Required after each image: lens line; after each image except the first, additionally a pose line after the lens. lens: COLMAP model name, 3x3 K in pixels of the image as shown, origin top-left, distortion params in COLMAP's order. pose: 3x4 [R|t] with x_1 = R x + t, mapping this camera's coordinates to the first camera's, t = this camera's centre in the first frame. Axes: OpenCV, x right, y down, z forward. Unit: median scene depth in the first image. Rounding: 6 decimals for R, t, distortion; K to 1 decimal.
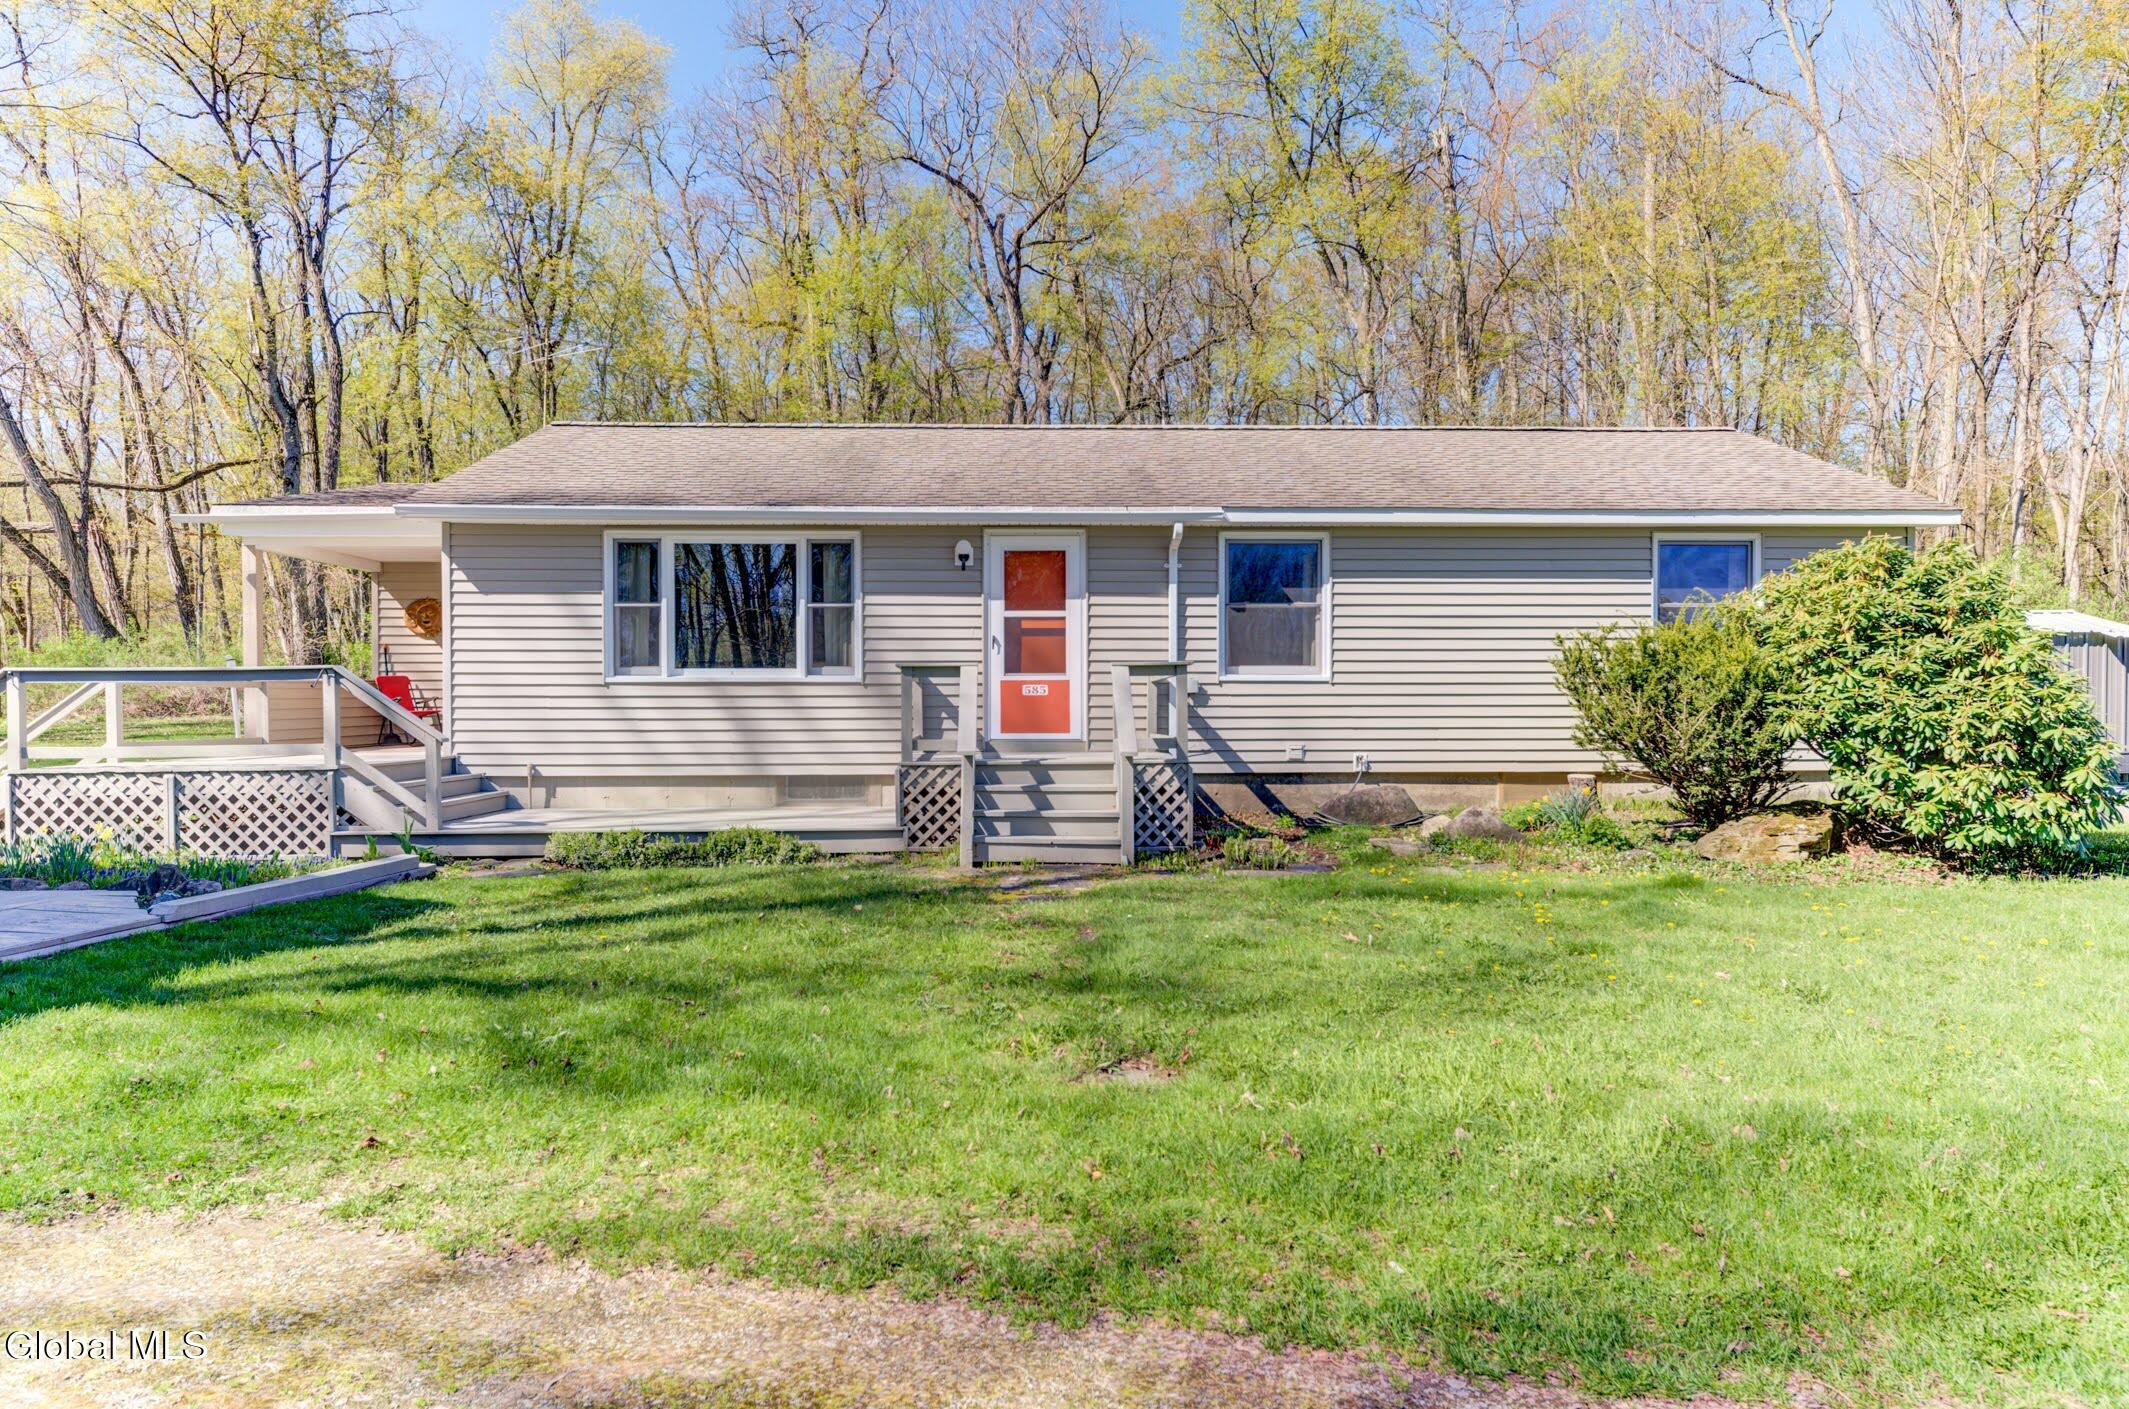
lens RADIAL K [[1456.5, 0, 1064.5], [0, 1456.5, 704.5], [0, 0, 1]] dist [0.063733, -0.000145]
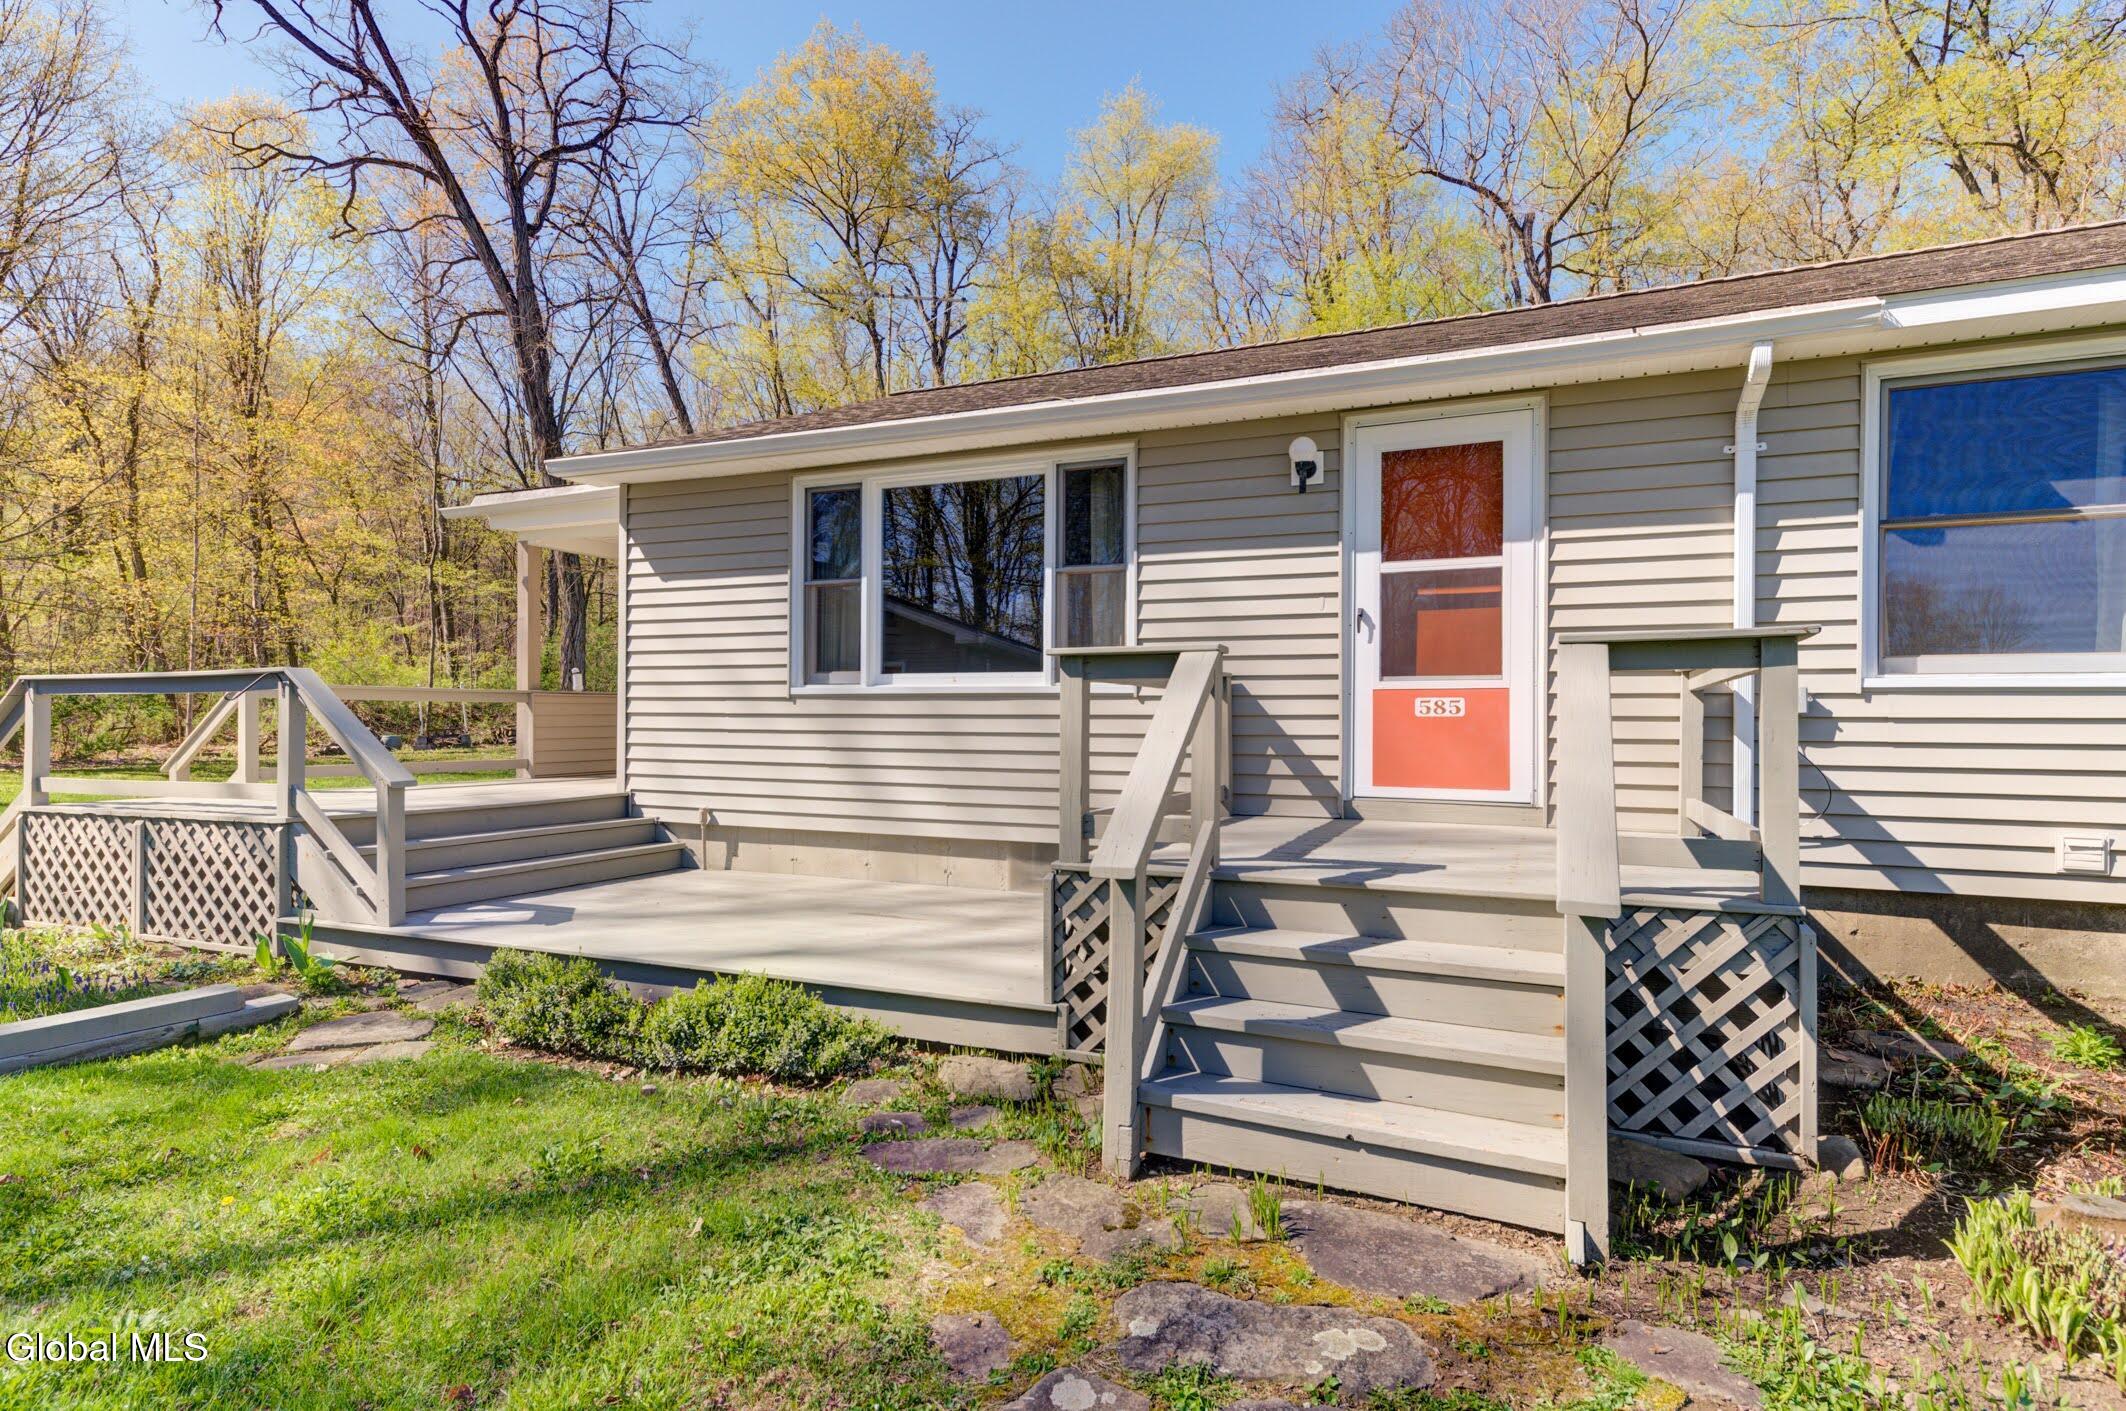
lens RADIAL K [[1118.1, 0, 1063.9], [0, 1118.1, 714.7], [0, 0, 1]] dist [0.020716, 0.000096]
pose [[0.896019, 0.005765, -0.443979, 0.039446], [-0.006173, 0.999981, 0.000526, -0.006680], [0.443974, 0.002269, 0.896037, 0.576555]]
